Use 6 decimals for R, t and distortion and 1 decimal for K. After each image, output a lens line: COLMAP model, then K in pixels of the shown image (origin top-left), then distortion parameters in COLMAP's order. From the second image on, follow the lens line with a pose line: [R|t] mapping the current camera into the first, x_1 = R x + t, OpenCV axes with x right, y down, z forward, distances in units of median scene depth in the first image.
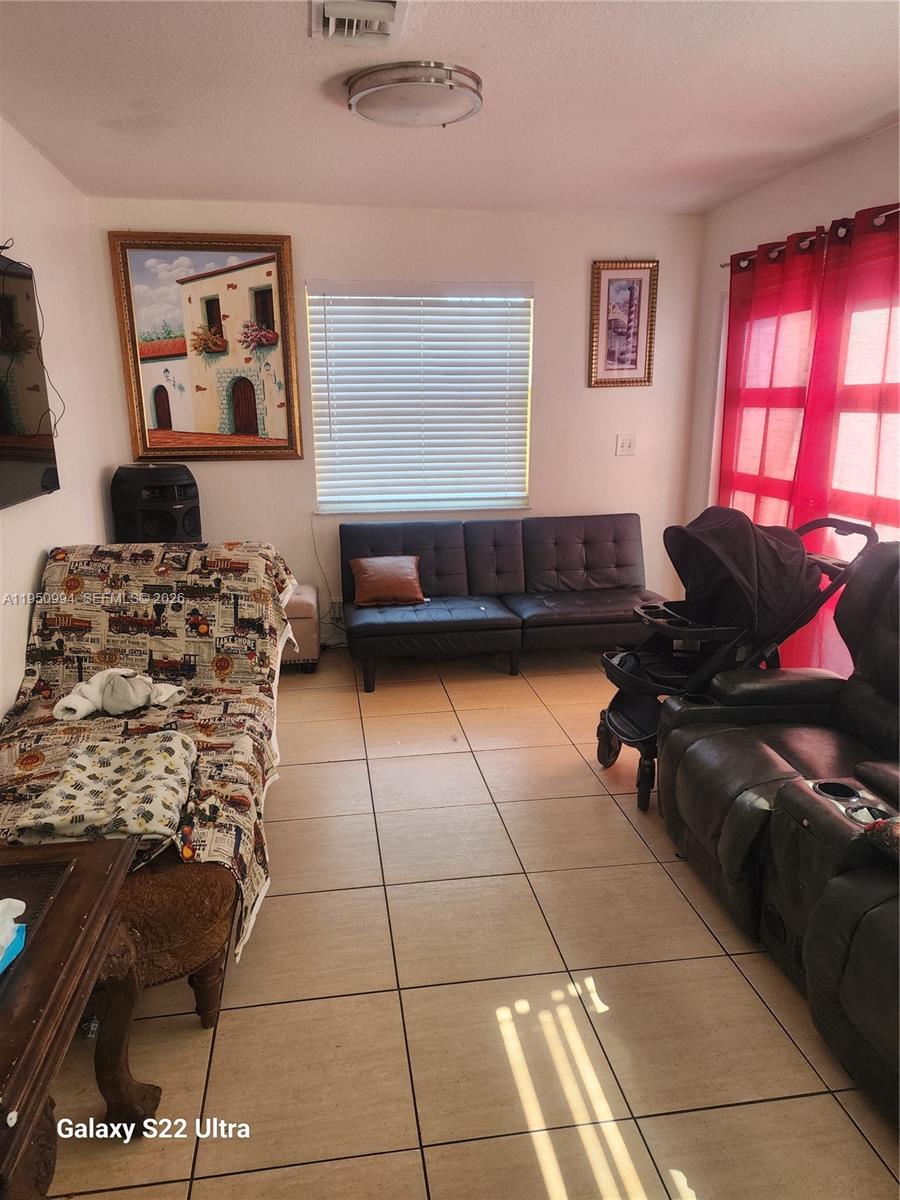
lens RADIAL K [[768.6, 0, 437.9], [0, 768.6, 604.4], [0, 0, 1]] dist [0.085605, -0.105136]
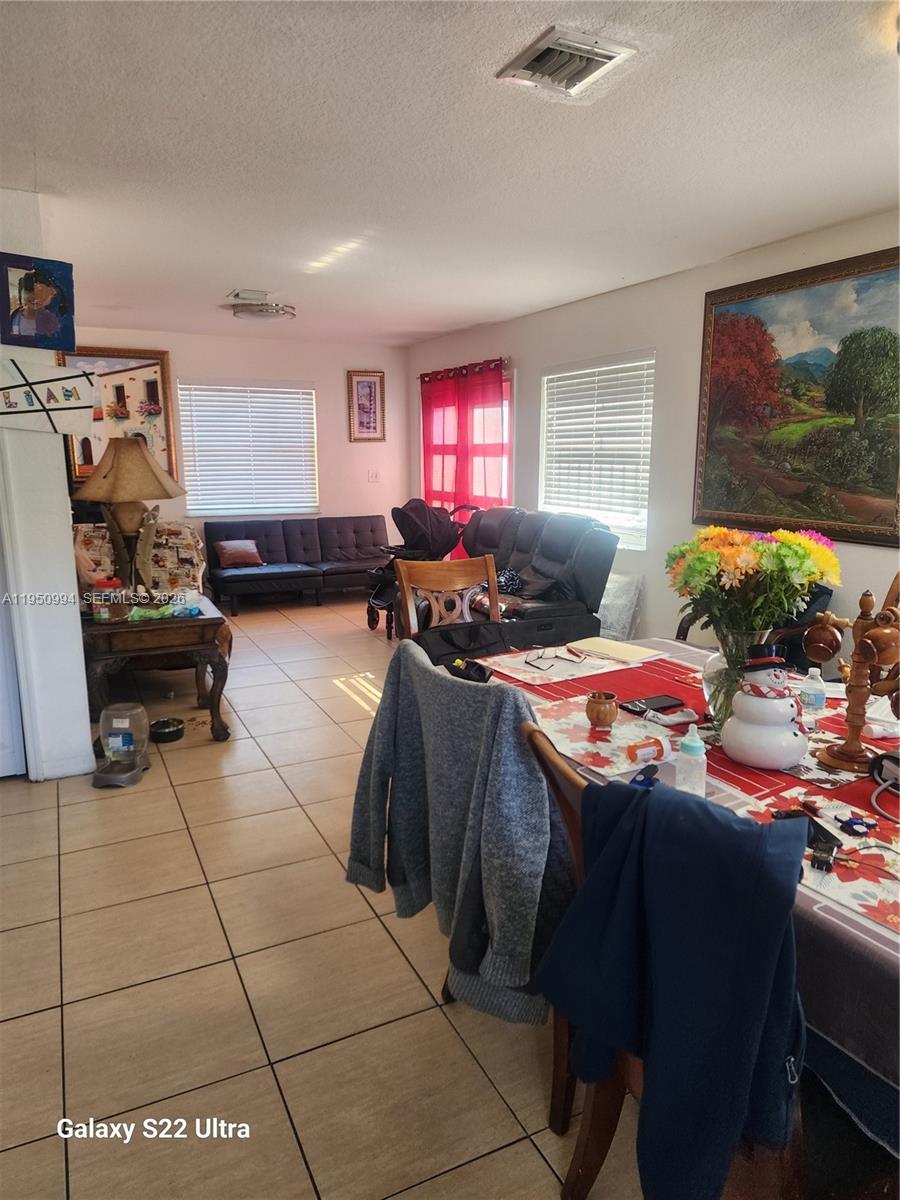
lens RADIAL K [[768.6, 0, 437.9], [0, 768.6, 604.4], [0, 0, 1]] dist [0.085605, -0.105136]
pose [[0.954702, -0.051203, 0.293126, -0.151614], [0.069308, 0.996254, -0.051707, 0.195449], [-0.289380, 0.069680, 0.954675, -0.720898]]
